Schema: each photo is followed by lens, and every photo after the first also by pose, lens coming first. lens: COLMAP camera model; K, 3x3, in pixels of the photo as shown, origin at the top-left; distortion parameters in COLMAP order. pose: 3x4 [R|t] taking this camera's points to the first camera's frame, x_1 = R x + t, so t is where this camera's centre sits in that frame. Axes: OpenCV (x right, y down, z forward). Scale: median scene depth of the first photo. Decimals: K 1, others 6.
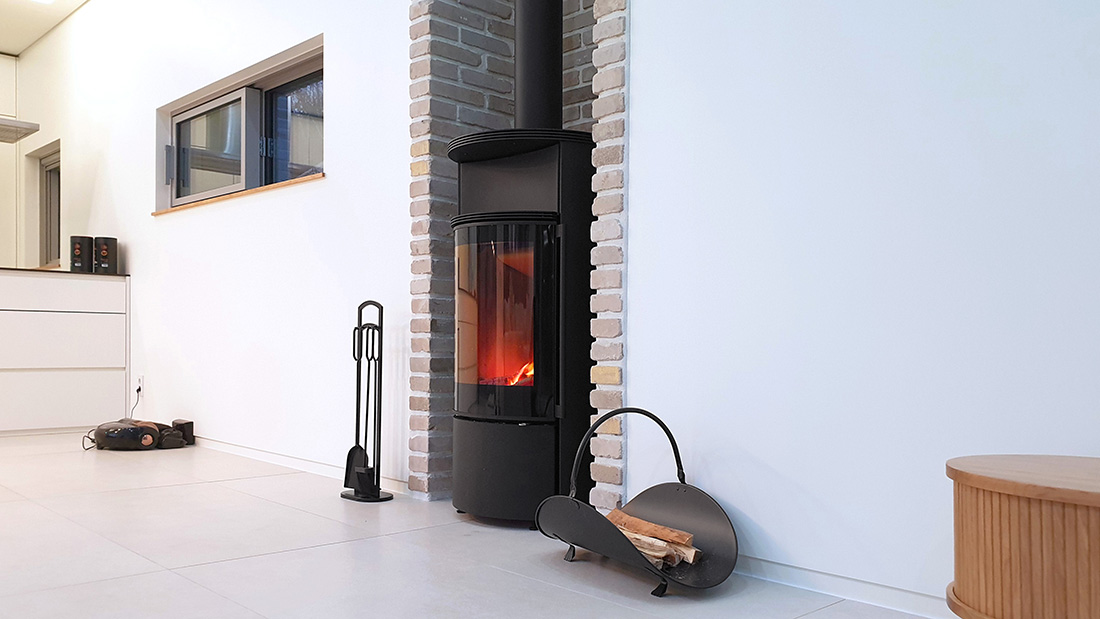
lens RADIAL K [[830.2, 0, 556.1], [0, 830.2, 330.0], [0, 0, 1]] dist [0.075904, -0.187710]
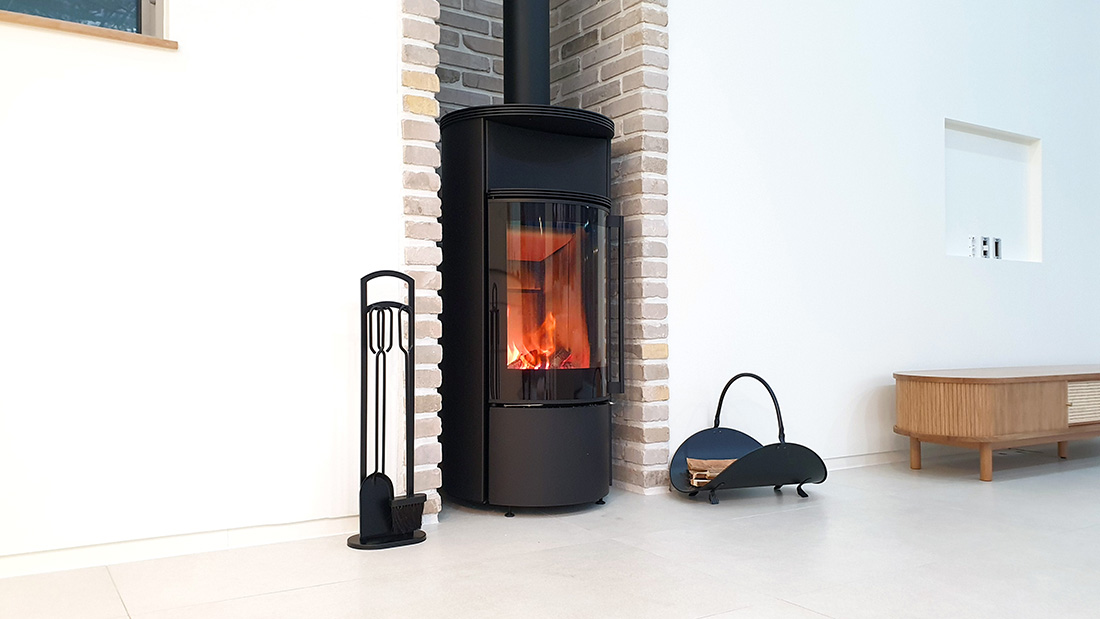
lens RADIAL K [[855.4, 0, 559.9], [0, 855.4, 323.0], [0, 0, 1]] dist [0.083145, -0.139258]
pose [[0.232101, -0.004492, 0.972681, -0.930876], [-0.002007, 0.999985, 0.005097, 0.006920], [-0.972690, -0.003135, 0.232089, 0.686029]]
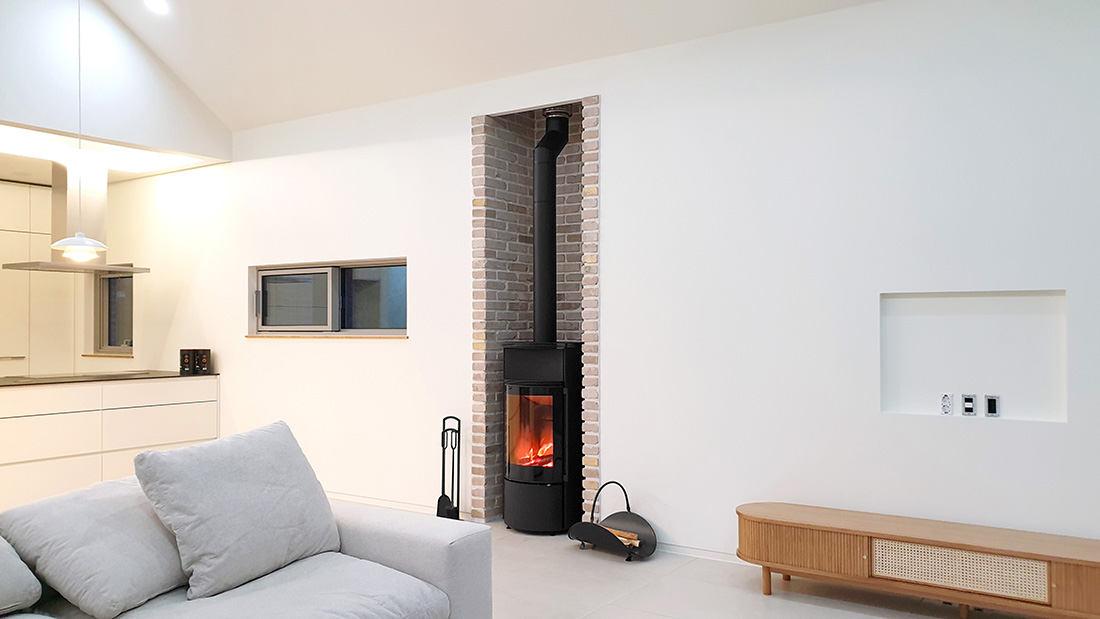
lens RADIAL K [[849.3, 0, 547.8], [0, 849.3, 281.3], [0, 0, 1]] dist [0.074324, -0.002425]
pose [[0.981810, 0.000270, 0.189868, -0.380516], [0.007915, 0.999072, -0.042346, -0.259997], [-0.189703, 0.043078, 0.980896, -0.953370]]
